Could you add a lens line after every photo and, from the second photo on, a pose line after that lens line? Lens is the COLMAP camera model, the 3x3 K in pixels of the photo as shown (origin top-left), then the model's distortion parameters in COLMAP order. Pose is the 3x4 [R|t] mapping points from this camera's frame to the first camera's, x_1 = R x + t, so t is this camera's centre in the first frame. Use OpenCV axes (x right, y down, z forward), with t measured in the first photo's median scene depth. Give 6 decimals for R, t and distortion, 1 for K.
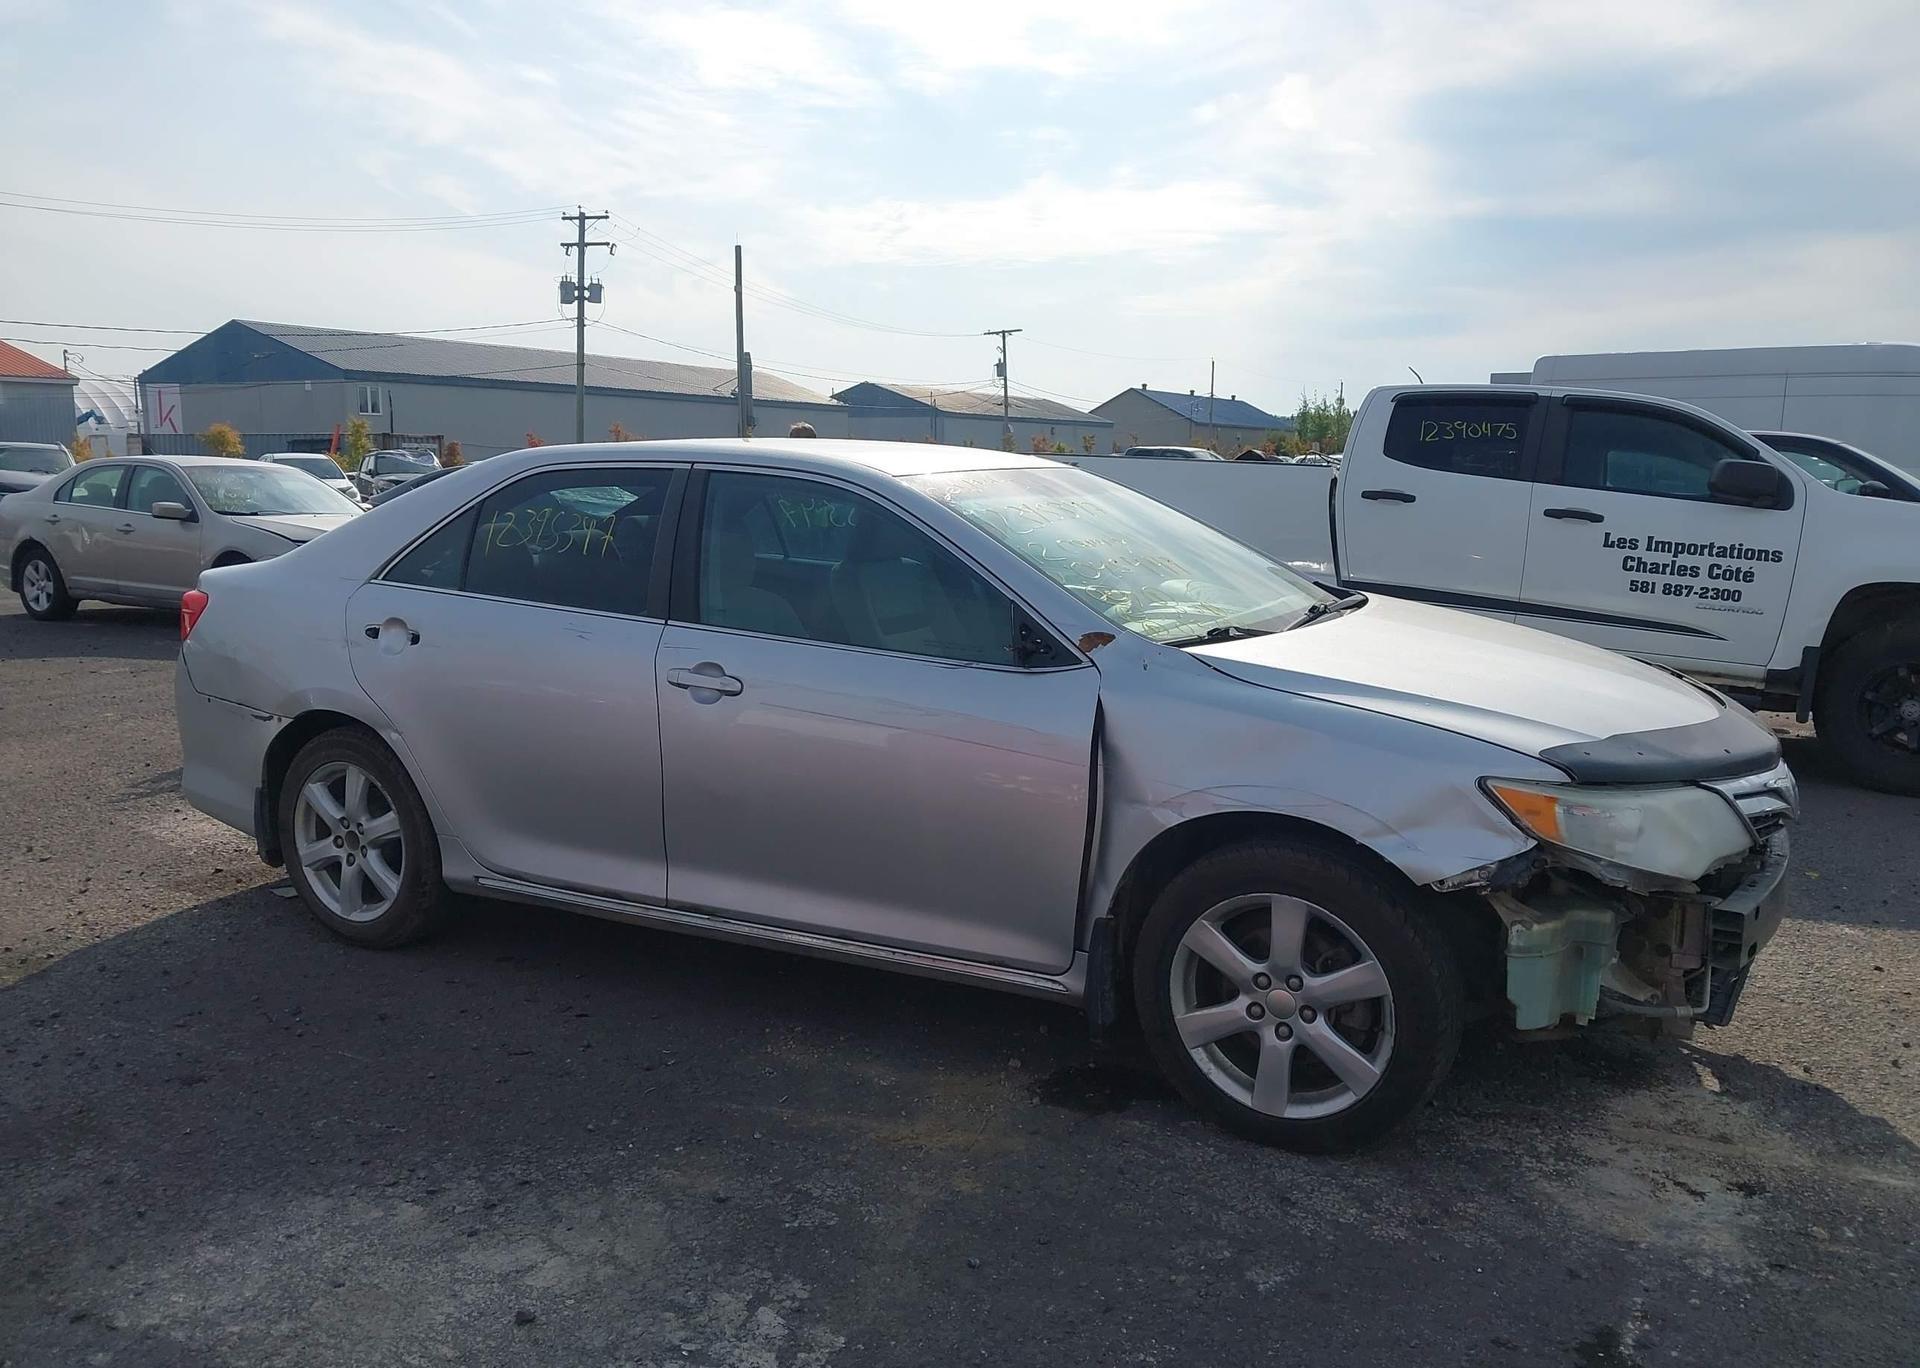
lens RADIAL K [[1517.1, 0, 955.5], [0, 1517.1, 699.8], [0, 0, 1]] dist [0.022852, -0.034230]
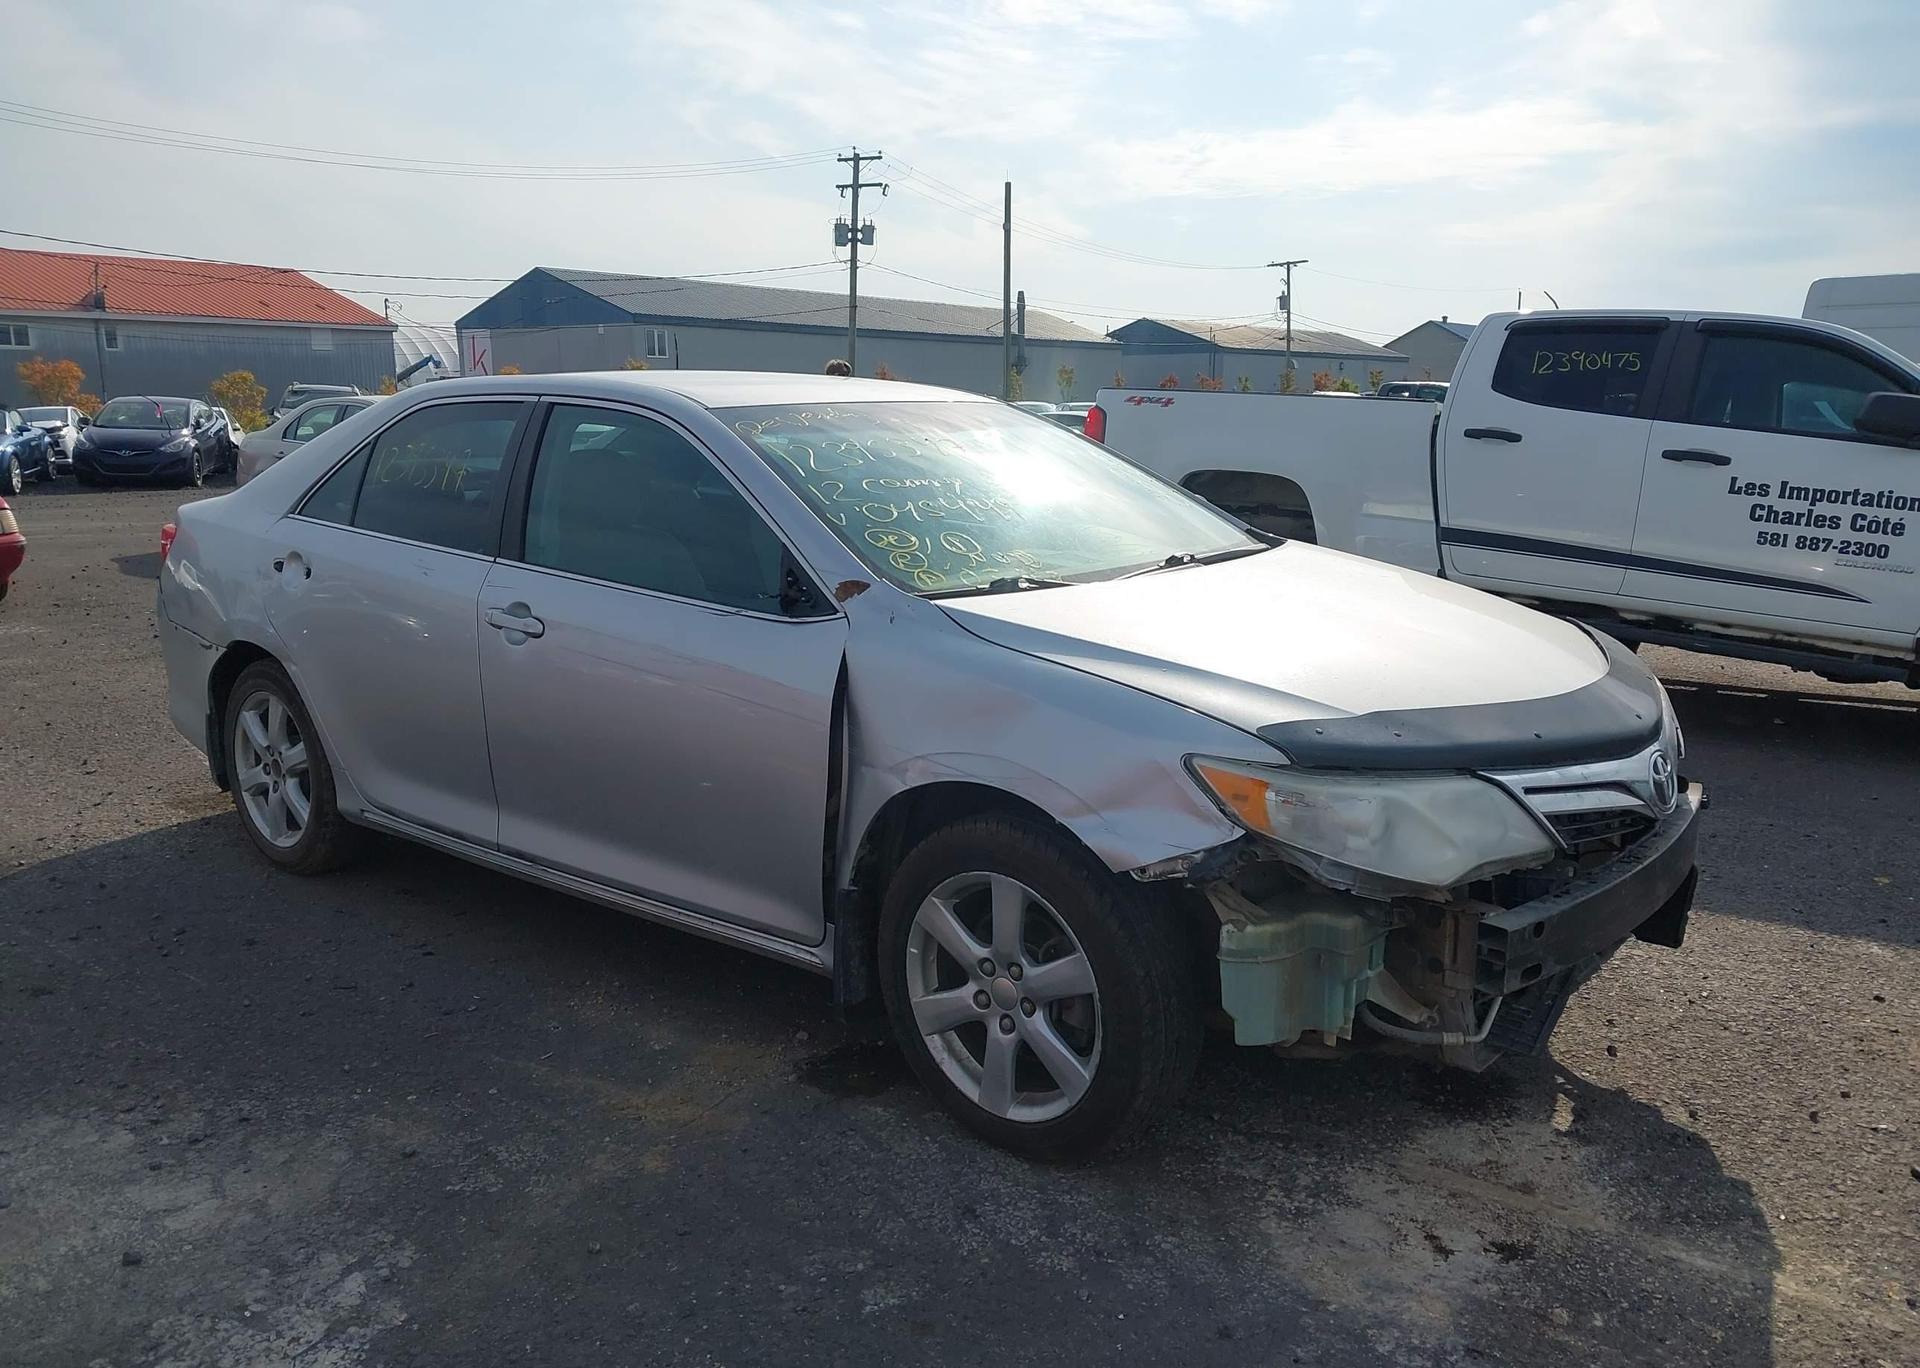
lens RADIAL K [[1517.1, 0, 962.3], [0, 1517.1, 691.3], [0, 0, 1]] dist [0.022852, -0.034230]
pose [[0.981741, 0.033477, -0.187252, 0.250847], [-0.027273, 0.998994, 0.035609, -0.008698], [0.188256, -0.029852, 0.981666, 0.080896]]
